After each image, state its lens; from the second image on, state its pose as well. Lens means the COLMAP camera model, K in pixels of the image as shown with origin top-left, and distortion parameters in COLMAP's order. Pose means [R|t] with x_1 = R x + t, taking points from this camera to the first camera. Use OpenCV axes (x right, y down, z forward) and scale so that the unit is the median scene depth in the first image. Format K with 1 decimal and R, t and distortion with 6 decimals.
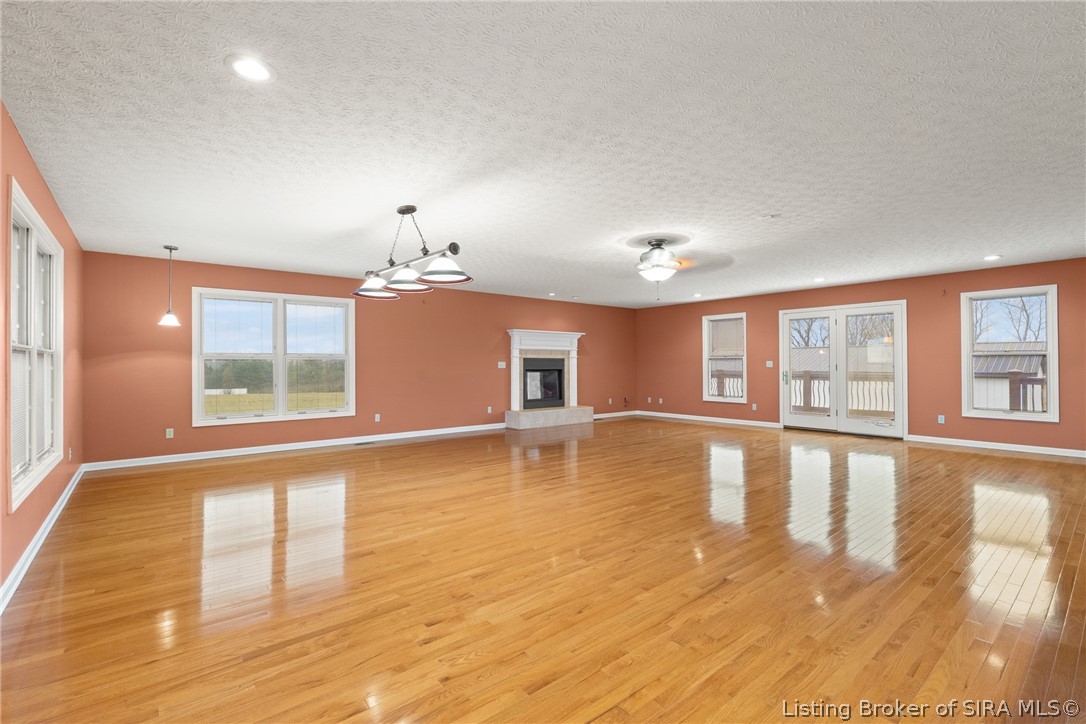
lens RADIAL K [[478.1, 0, 524.5], [0, 478.1, 361.3], [0, 0, 1]] dist [0.000455, 0.000029]
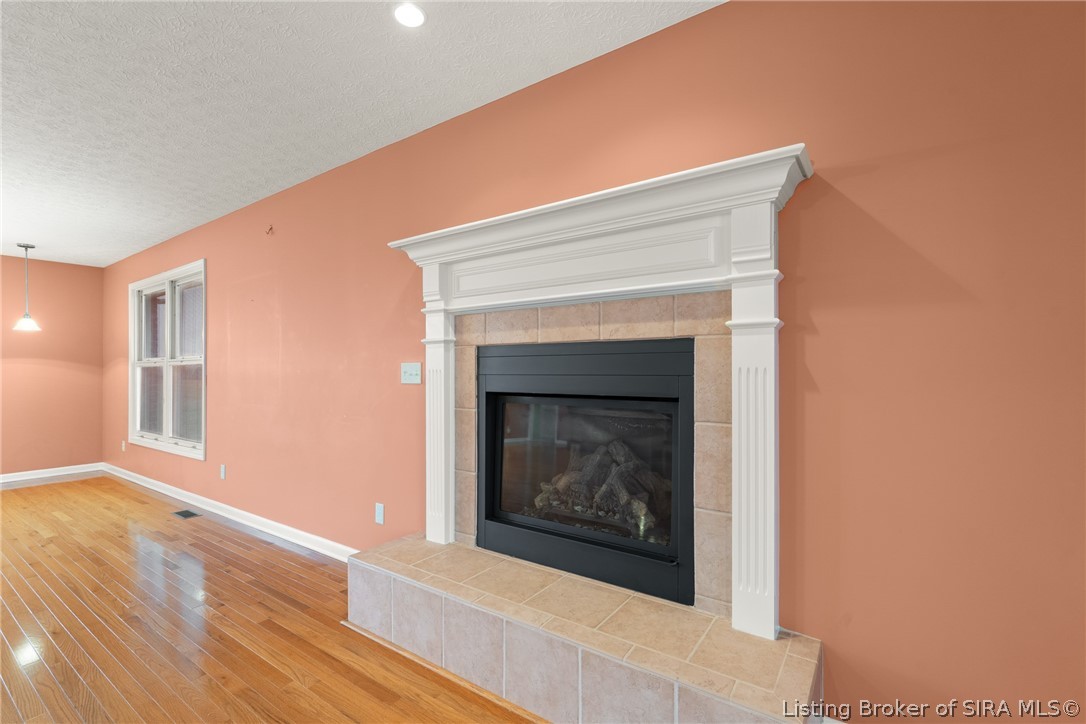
lens RADIAL K [[494.7, 0, 540.8], [0, 494.7, 373.0], [0, 0, 1]] dist [-0.001640, -0.000439]
pose [[0.279949, 0.003523, -0.960008, 0.260013], [0.007943, 0.999951, 0.005985, 0.006326], [0.959982, -0.009301, 0.279908, 0.957978]]
